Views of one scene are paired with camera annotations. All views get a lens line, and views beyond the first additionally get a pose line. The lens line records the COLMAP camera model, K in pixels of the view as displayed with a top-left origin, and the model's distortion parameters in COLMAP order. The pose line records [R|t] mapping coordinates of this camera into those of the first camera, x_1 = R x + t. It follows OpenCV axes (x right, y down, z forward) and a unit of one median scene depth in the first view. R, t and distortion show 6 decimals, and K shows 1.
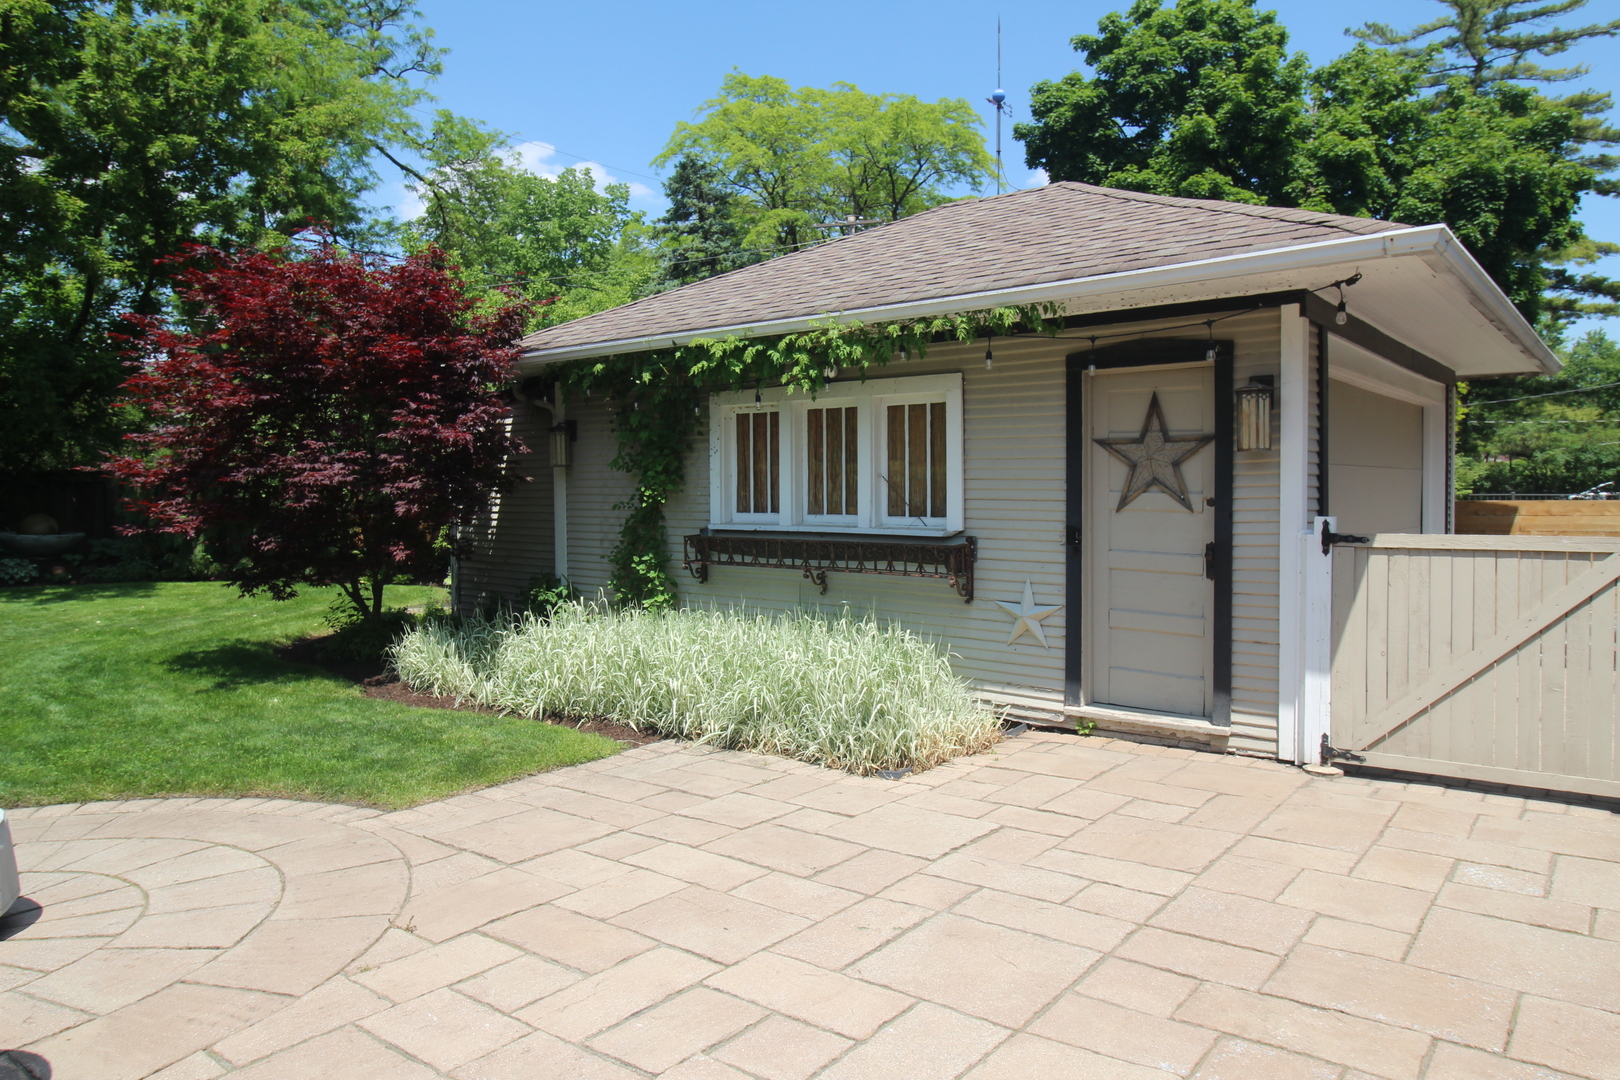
lens RADIAL K [[1094.8, 0, 833.1], [0, 1094.8, 522.8], [0, 0, 1]] dist [-0.008101, -0.002090]
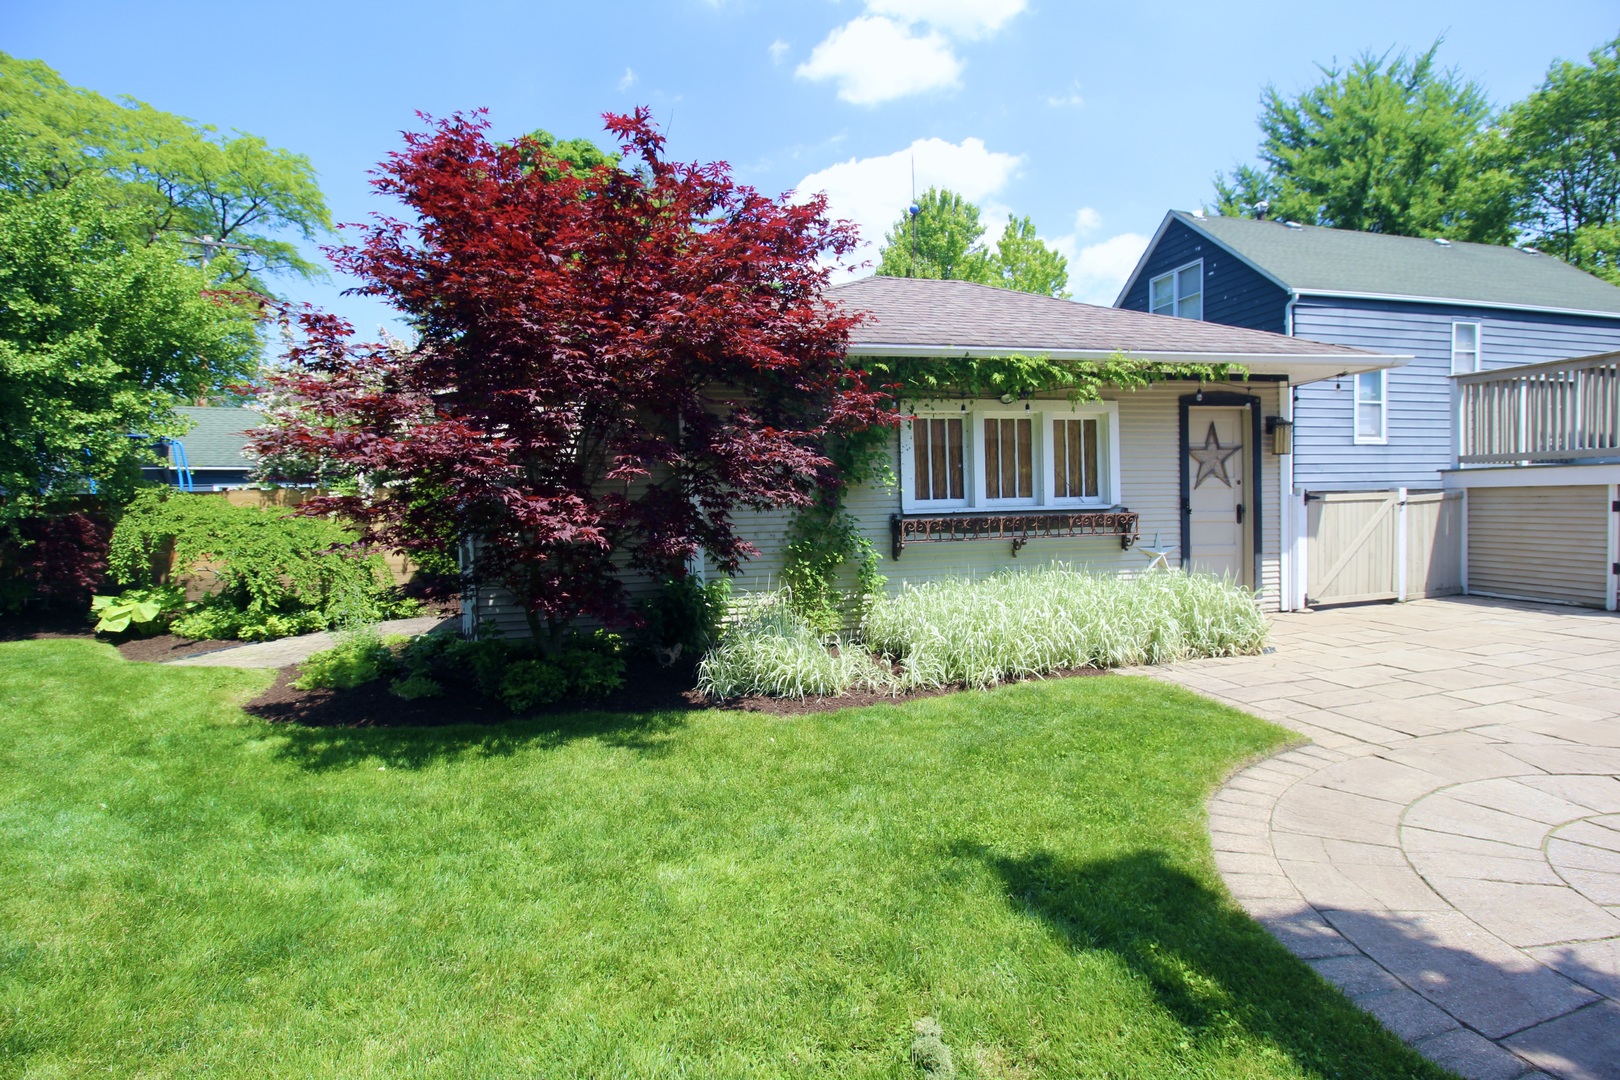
lens RADIAL K [[756.9, 0, 818.6], [0, 756.9, 540.8], [0, 0, 1]] dist [-0.012705, -0.006101]
pose [[0.616011, -0.058433, 0.785567, -0.941476], [0.045530, 0.998219, 0.038547, -0.001333], [-0.786421, 0.012022, 0.617574, 0.648187]]
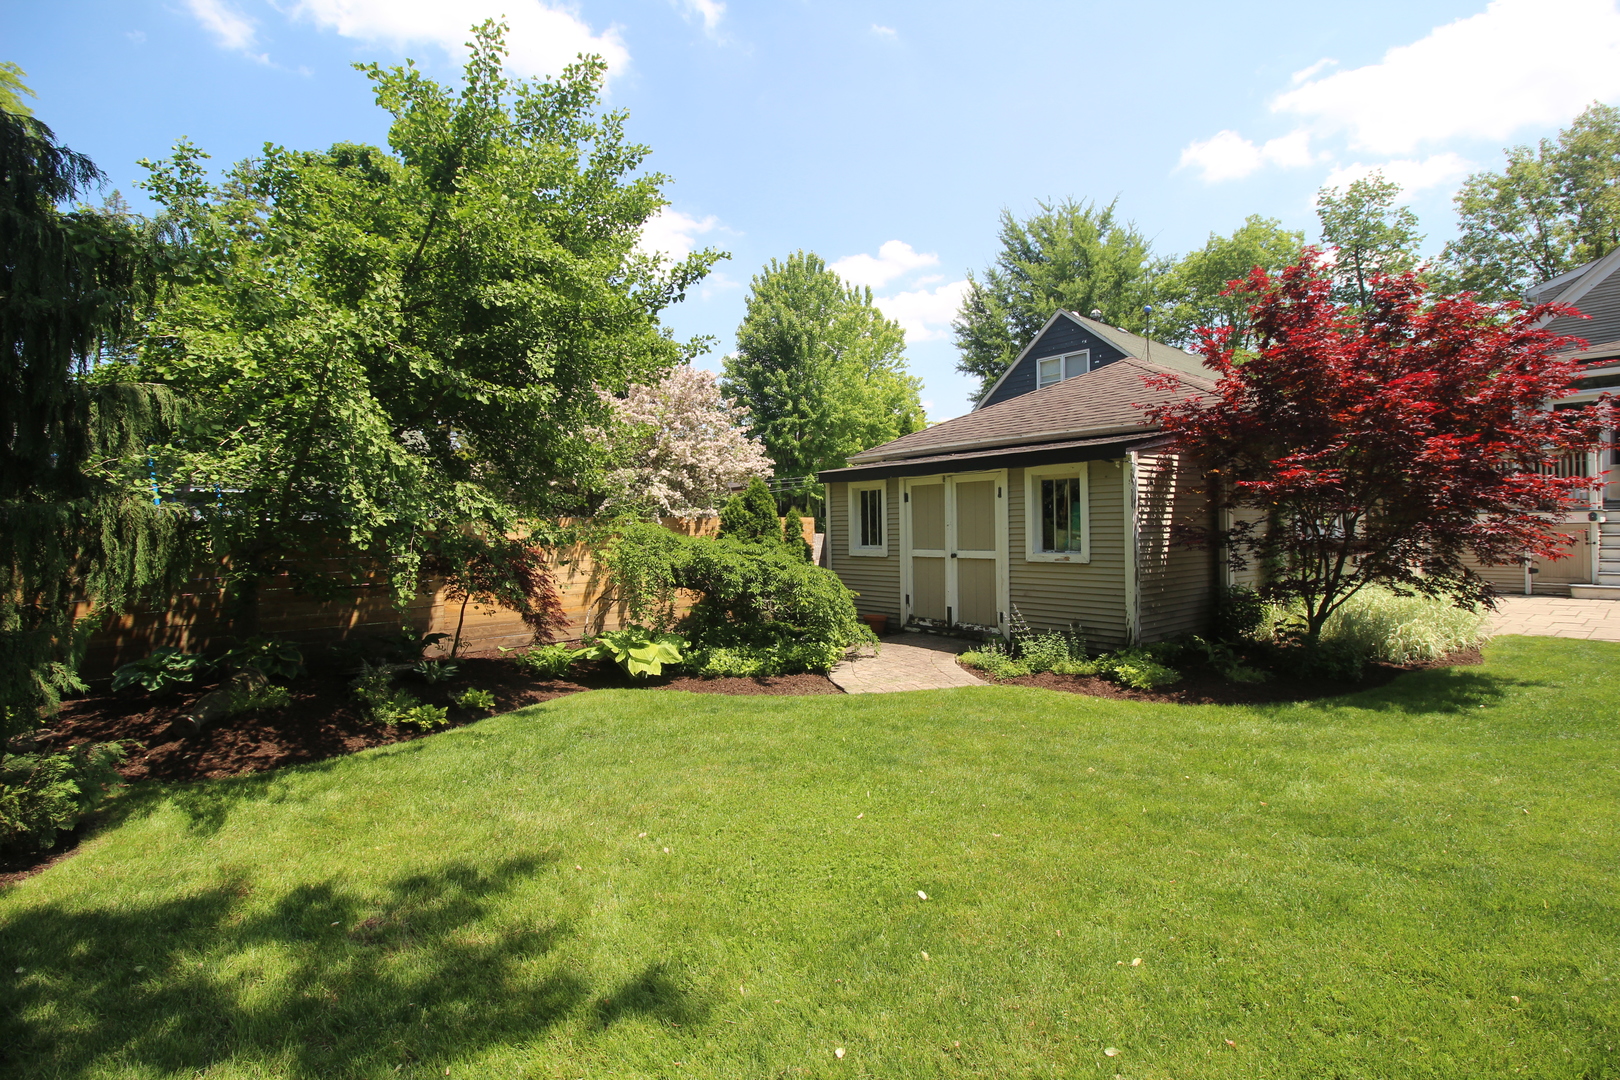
lens RADIAL K [[756.9, 0, 820.3], [0, 756.9, 528.5], [0, 0, 1]] dist [-0.012705, -0.006101]
pose [[0.211145, -0.003842, 0.977447, -1.560949], [0.049403, 0.998756, -0.006746, -0.048076], [-0.976205, 0.049713, 0.211072, 1.656324]]
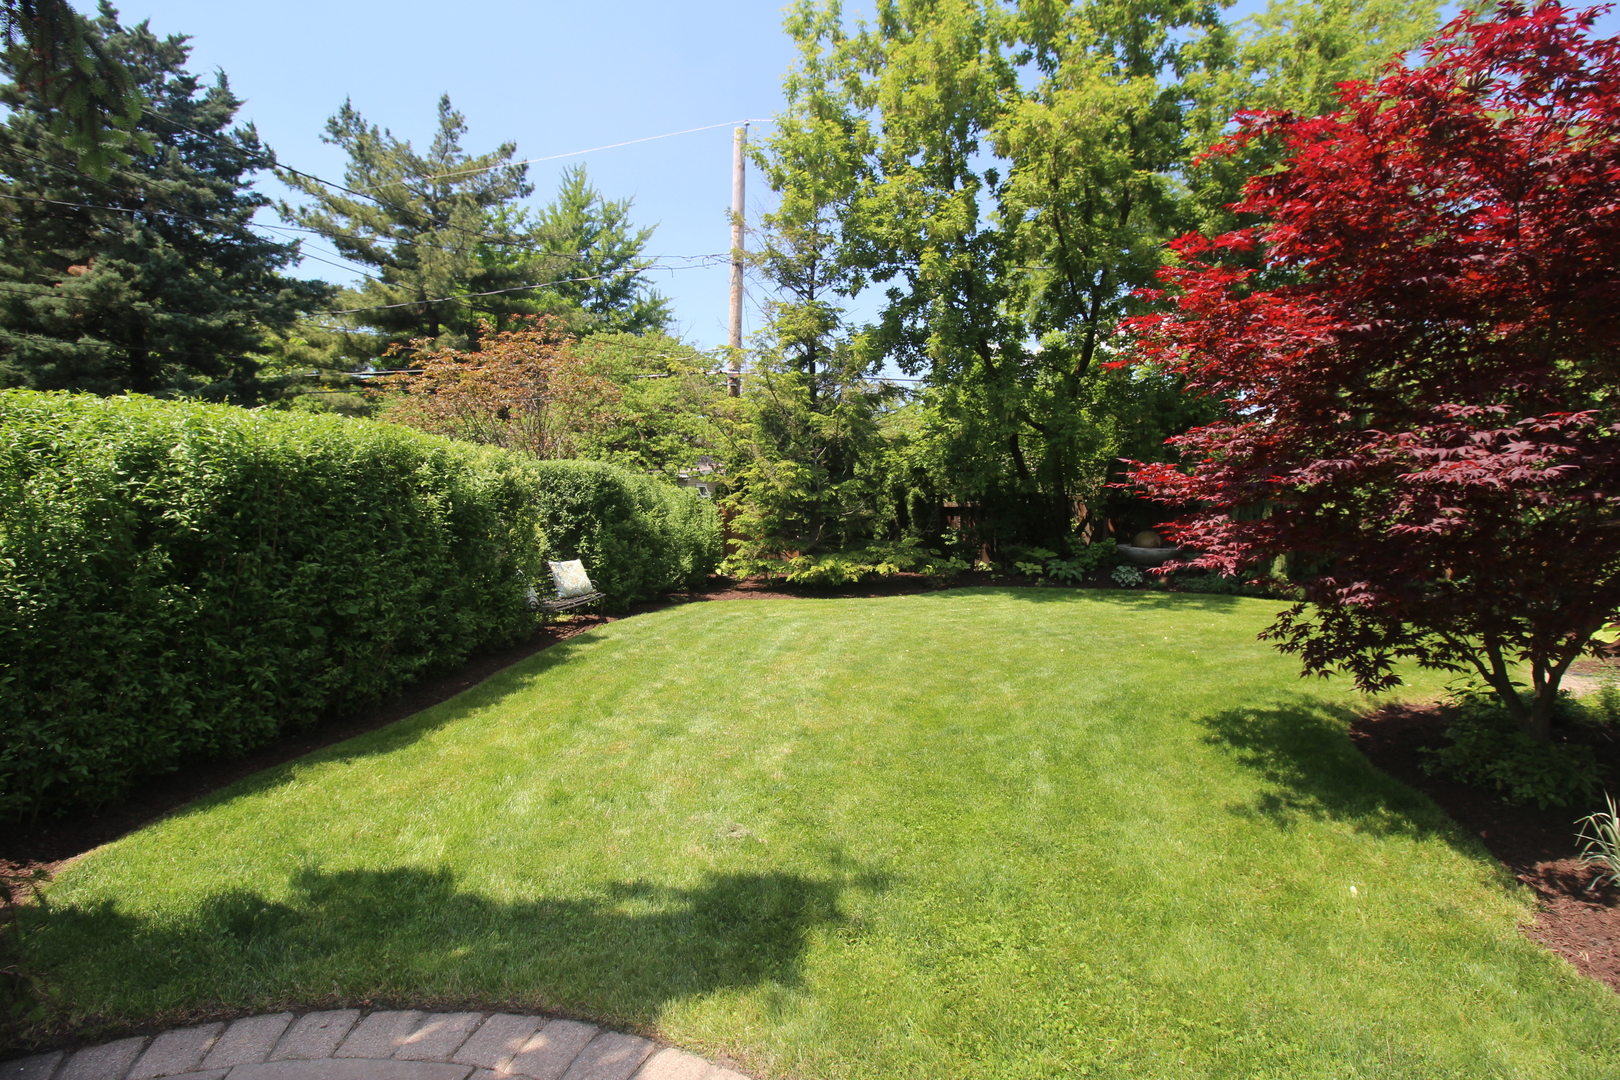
lens RADIAL K [[756.9, 0, 818.0], [0, 756.9, 535.9], [0, 0, 1]] dist [-0.012705, -0.006101]
pose [[0.457408, 0.029867, -0.888755, -0.316643], [-0.033603, 0.999303, 0.016288, -0.009751], [0.888622, 0.022414, 0.458093, 0.610286]]
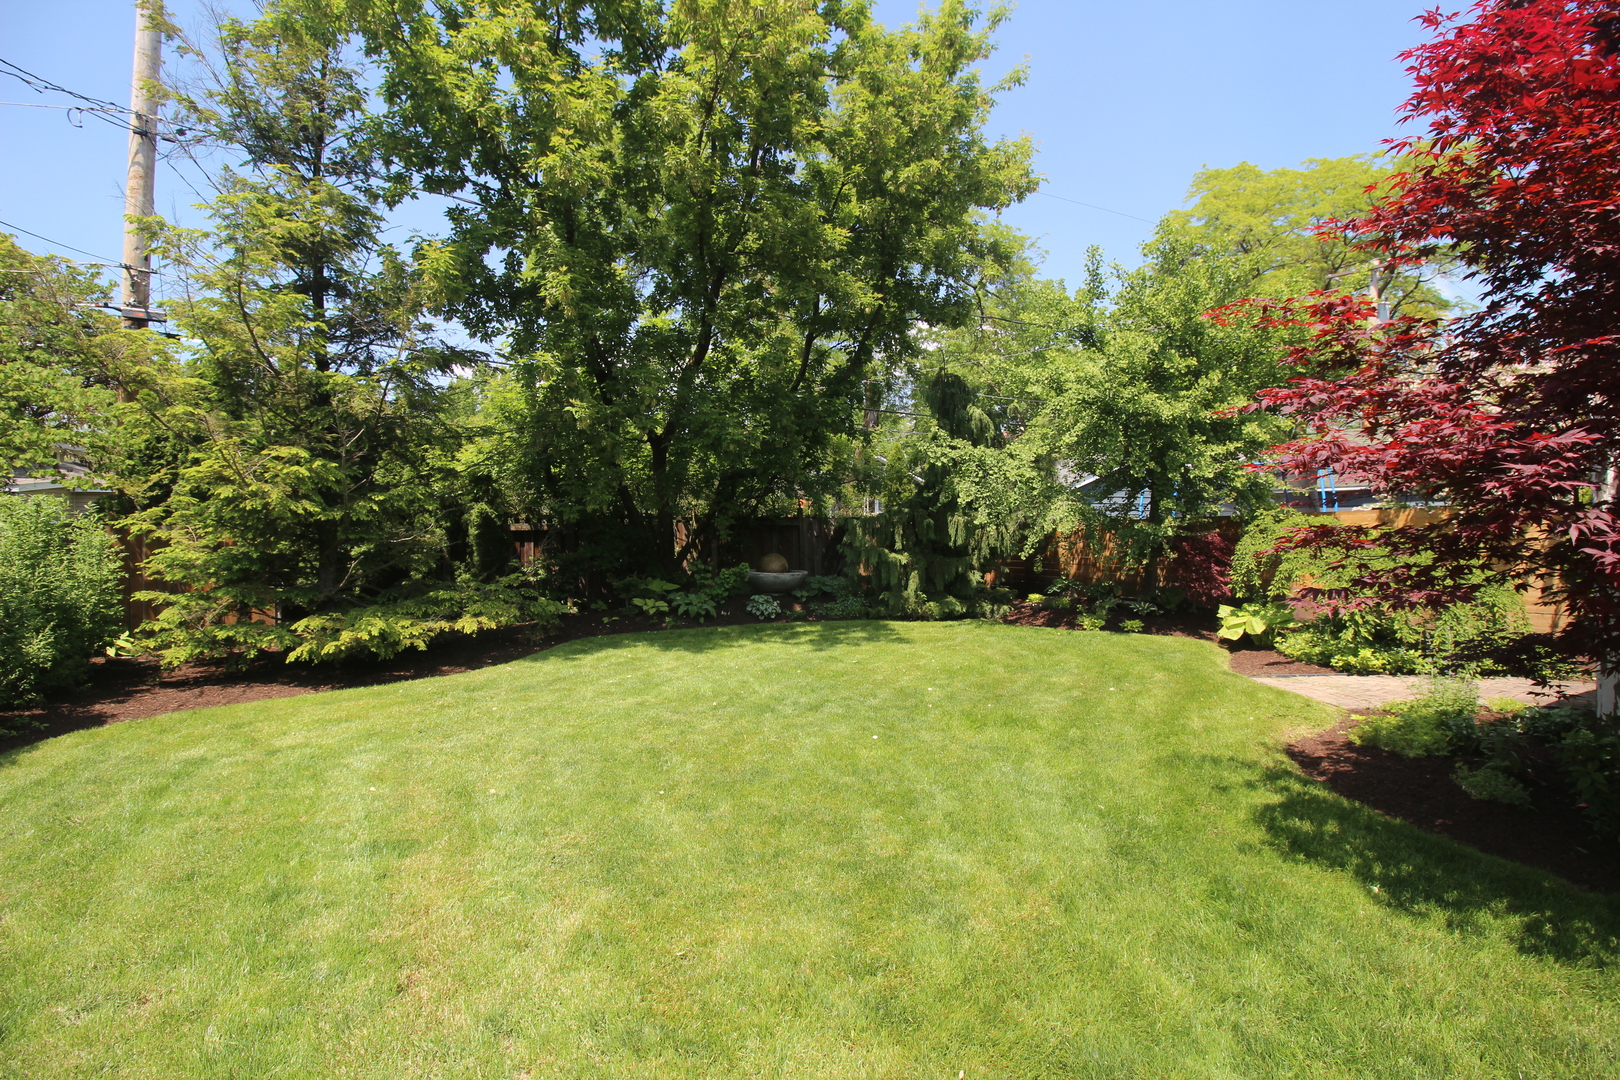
lens RADIAL K [[756.9, 0, 828.3], [0, 756.9, 529.4], [0, 0, 1]] dist [-0.012705, -0.006101]
pose [[0.910087, -0.018529, -0.414003, -0.817030], [0.002932, 0.999263, -0.038277, -0.007570], [0.414407, 0.033621, 0.909470, 0.740145]]
